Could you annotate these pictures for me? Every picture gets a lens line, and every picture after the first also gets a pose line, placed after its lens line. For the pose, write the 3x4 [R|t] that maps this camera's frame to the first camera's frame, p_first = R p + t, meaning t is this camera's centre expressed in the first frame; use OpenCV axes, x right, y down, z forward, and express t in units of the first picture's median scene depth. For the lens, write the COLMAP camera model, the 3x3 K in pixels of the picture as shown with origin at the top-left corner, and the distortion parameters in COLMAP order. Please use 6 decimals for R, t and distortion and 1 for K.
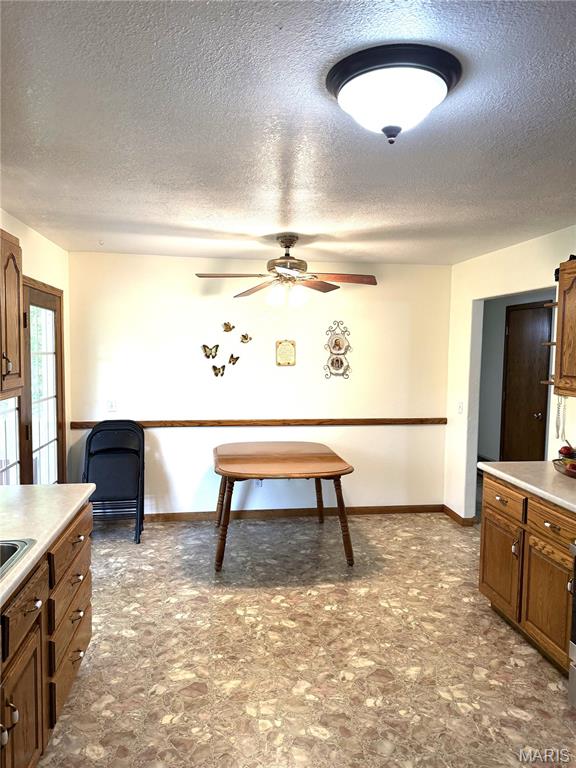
lens RADIAL K [[525.9, 0, 287.1], [0, 525.9, 383.9], [0, 0, 1]] dist [0.022917, -0.054062]
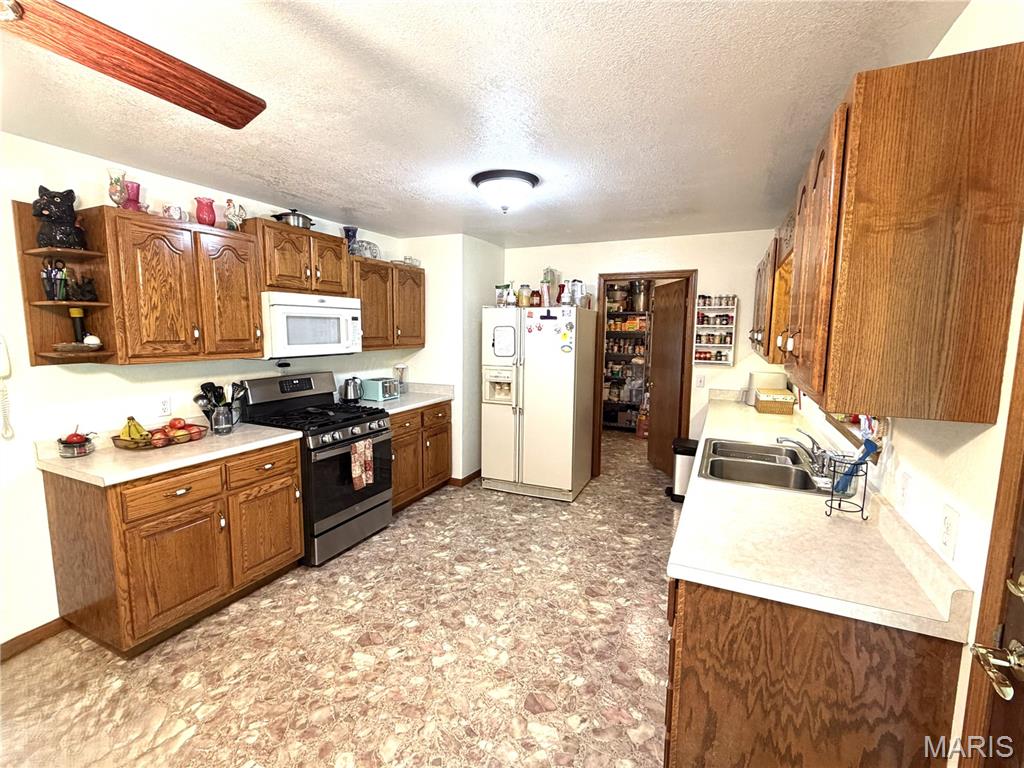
lens RADIAL K [[445.3, 0, 512.5], [0, 445.3, 381.5], [0, 0, 1]] dist [-0.000514, -0.000012]
pose [[-0.832717, -0.086159, 0.546954, -0.494267], [0.015725, 0.983741, 0.178906, -0.087140], [-0.553475, 0.157579, -0.817823, 1.529815]]
